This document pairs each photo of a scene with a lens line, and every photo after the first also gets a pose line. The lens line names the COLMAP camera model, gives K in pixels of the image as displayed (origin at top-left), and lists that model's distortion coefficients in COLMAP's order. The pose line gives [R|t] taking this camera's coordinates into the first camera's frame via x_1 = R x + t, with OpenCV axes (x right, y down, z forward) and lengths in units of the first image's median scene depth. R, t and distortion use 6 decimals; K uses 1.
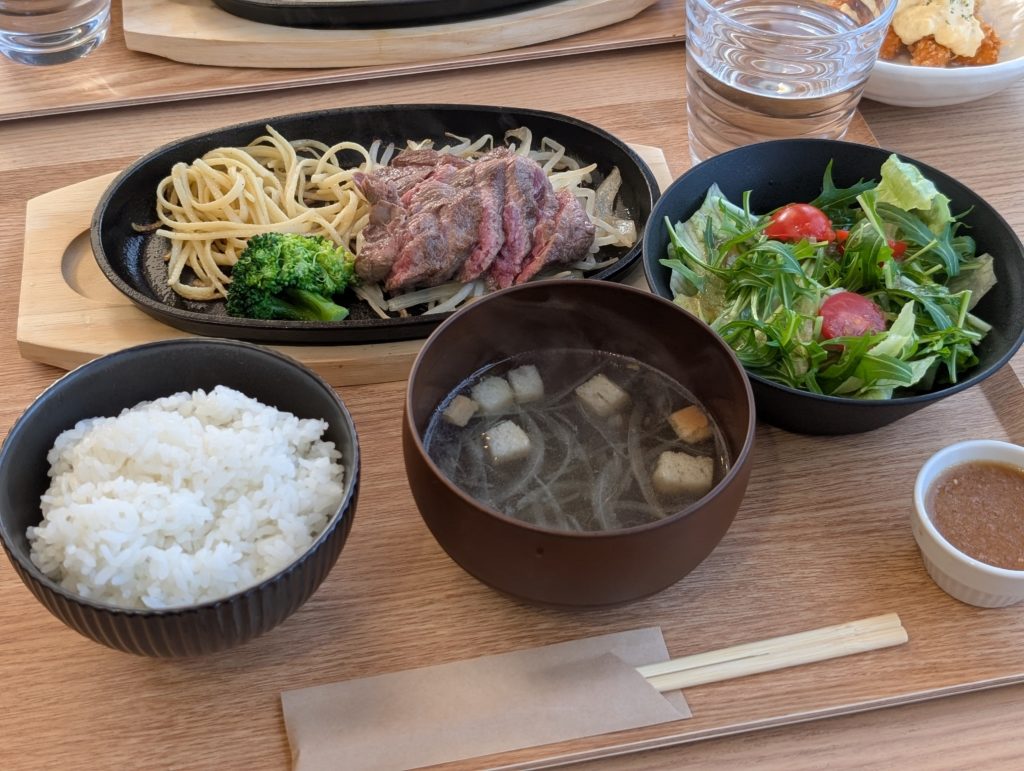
lens RADIAL K [[1496.4, 0, 477.8], [0, 1496.4, 382.6], [0, 0, 1]] dist [0.025320, -0.072912]
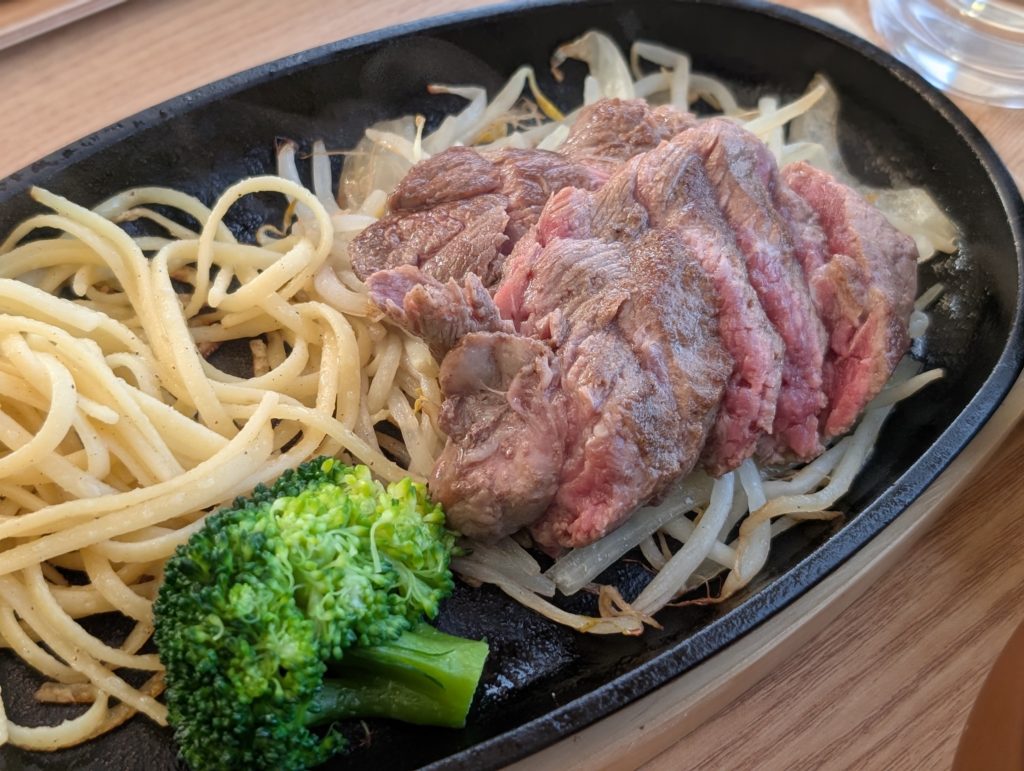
lens RADIAL K [[1496.4, 0, 477.8], [0, 1496.4, 382.6], [0, 0, 1]] dist [0.025320, -0.072912]
pose [[0.907991, -0.303703, 0.288646, -0.177324], [0.255436, 0.947323, 0.193216, -0.183889], [-0.332121, -0.101708, 0.937737, 0.642287]]
